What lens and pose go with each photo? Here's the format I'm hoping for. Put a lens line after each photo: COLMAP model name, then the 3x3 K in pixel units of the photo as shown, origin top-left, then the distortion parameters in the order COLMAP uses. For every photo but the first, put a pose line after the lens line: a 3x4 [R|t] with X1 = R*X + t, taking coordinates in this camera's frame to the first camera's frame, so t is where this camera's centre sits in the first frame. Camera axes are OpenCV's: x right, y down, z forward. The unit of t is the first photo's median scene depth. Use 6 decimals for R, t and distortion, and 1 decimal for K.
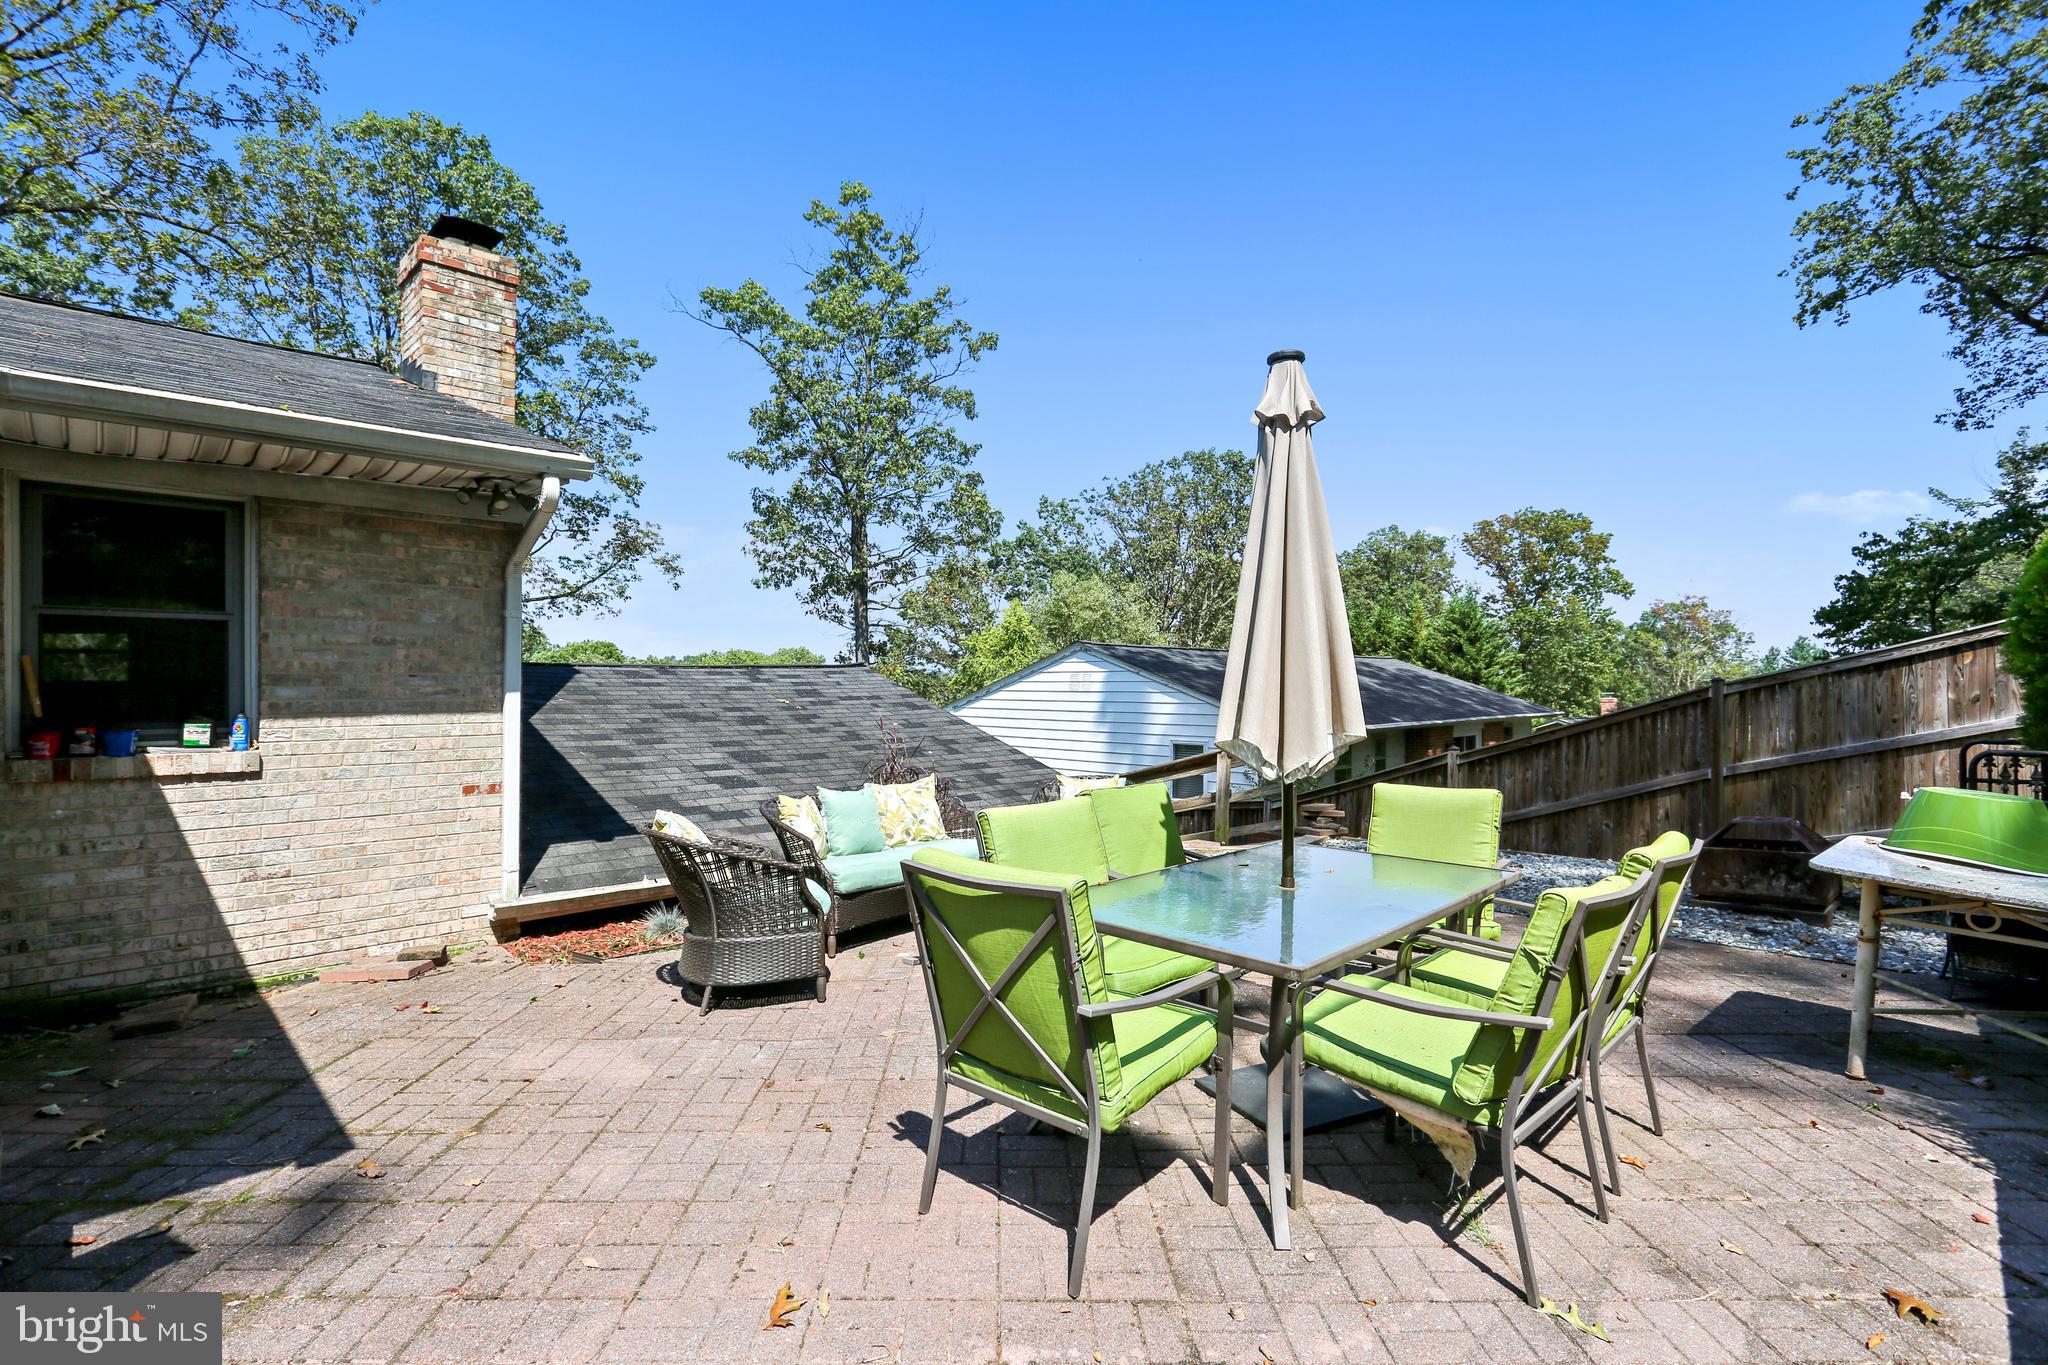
lens RADIAL K [[987.1, 0, 1023.5], [0, 987.1, 730.8], [0, 0, 1]] dist [-0.002665, -0.000227]
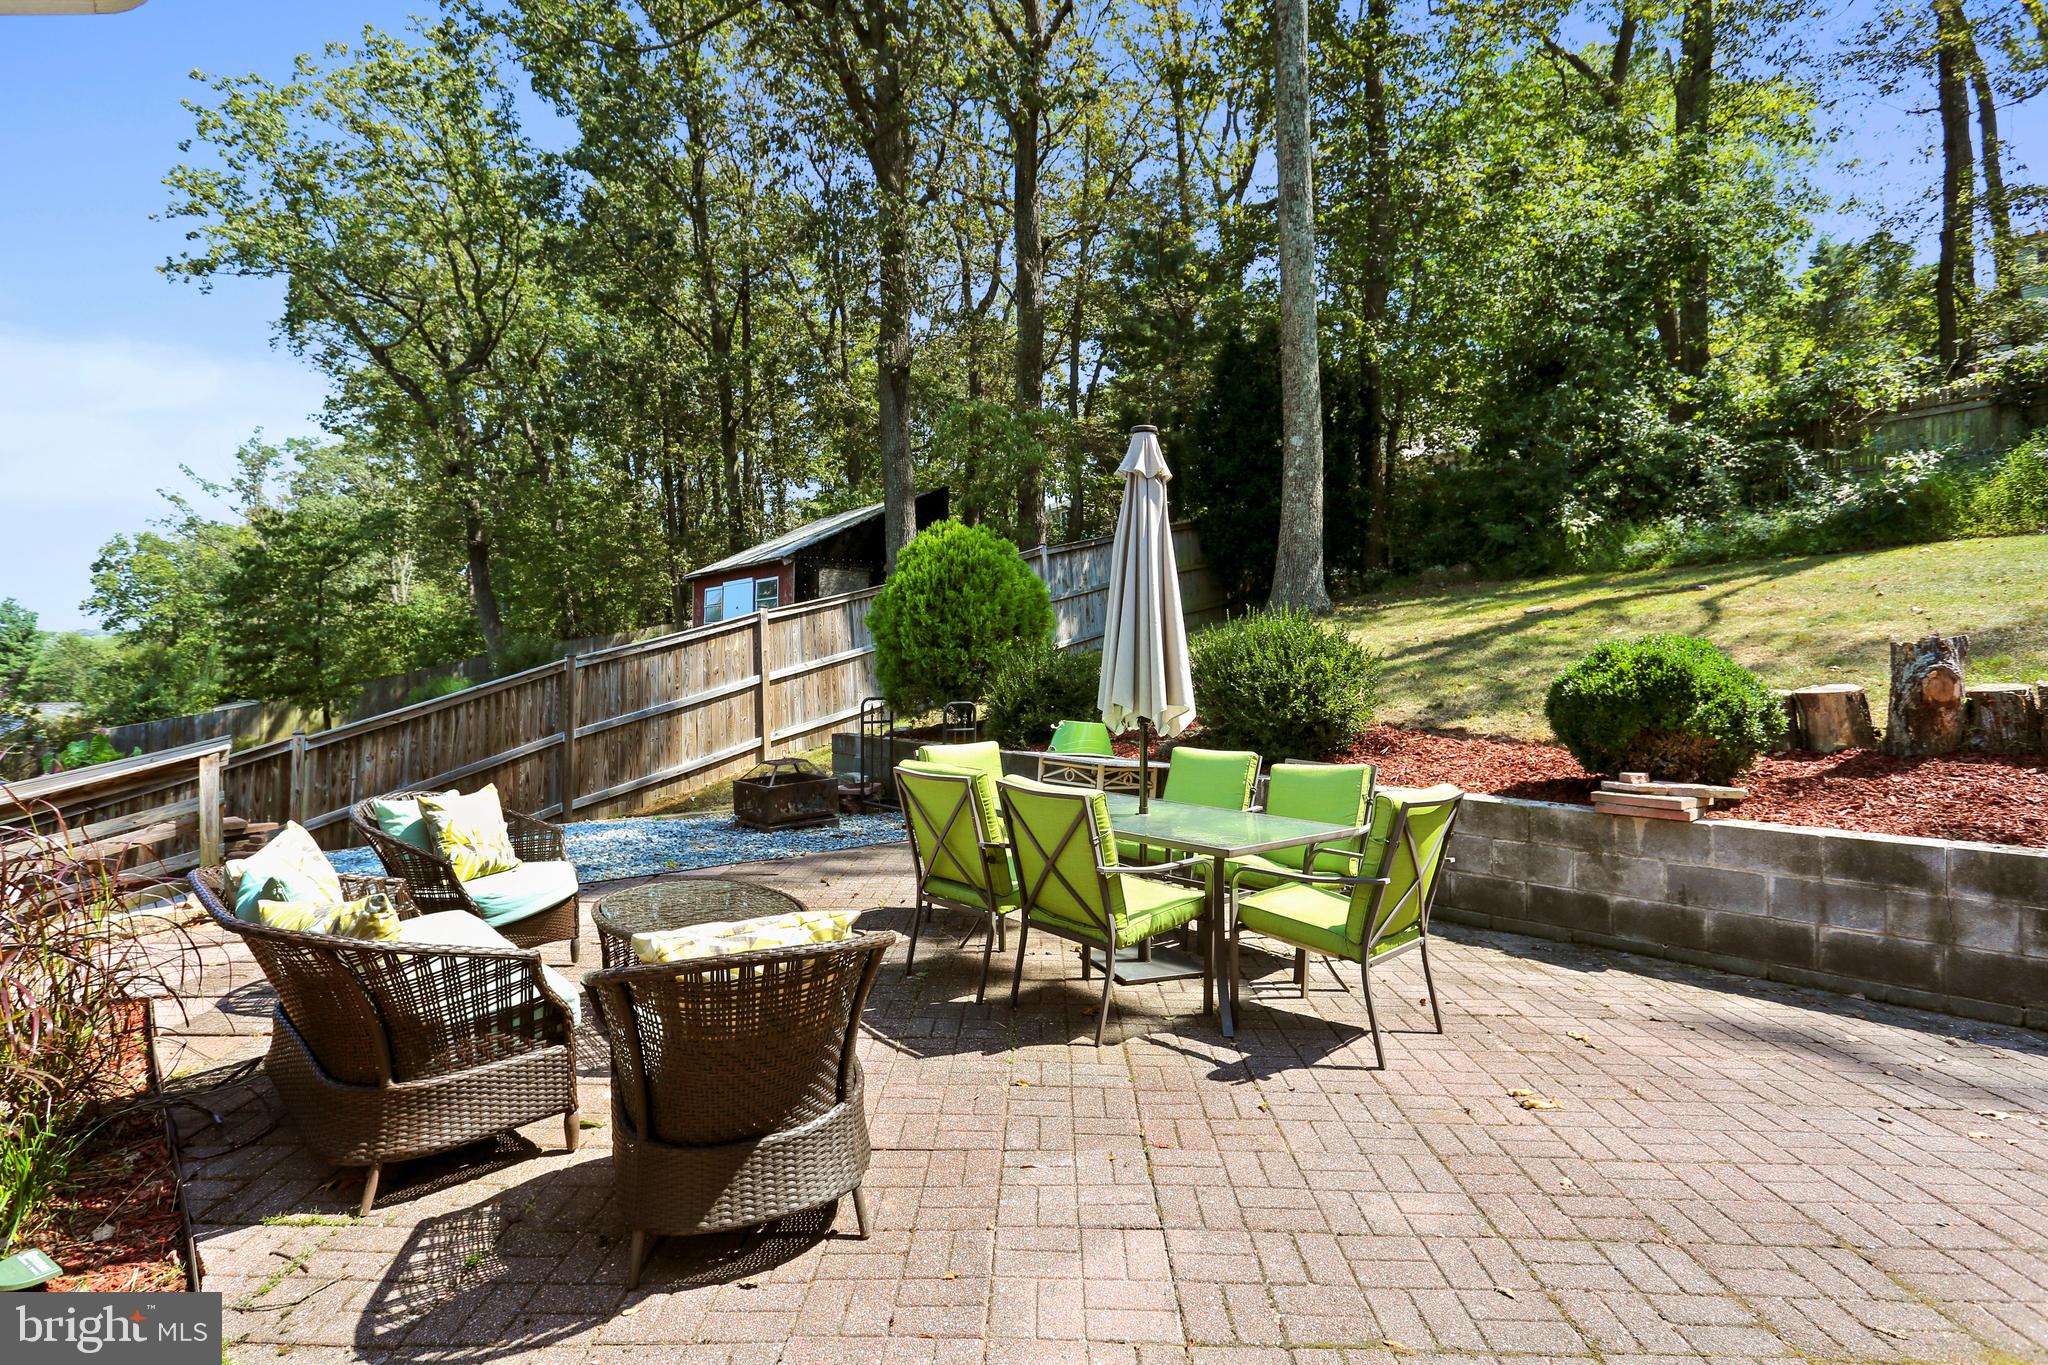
lens RADIAL K [[994.4, 0, 1024.0], [0, 994.4, 682.5], [0, 0, 1]] dist [0.001441, 0.000016]
pose [[0.034665, -0.015187, 0.999284, -0.418970], [0.032190, 0.999383, 0.014072, -0.019093], [-0.998880, 0.031679, 0.035132, 0.409826]]
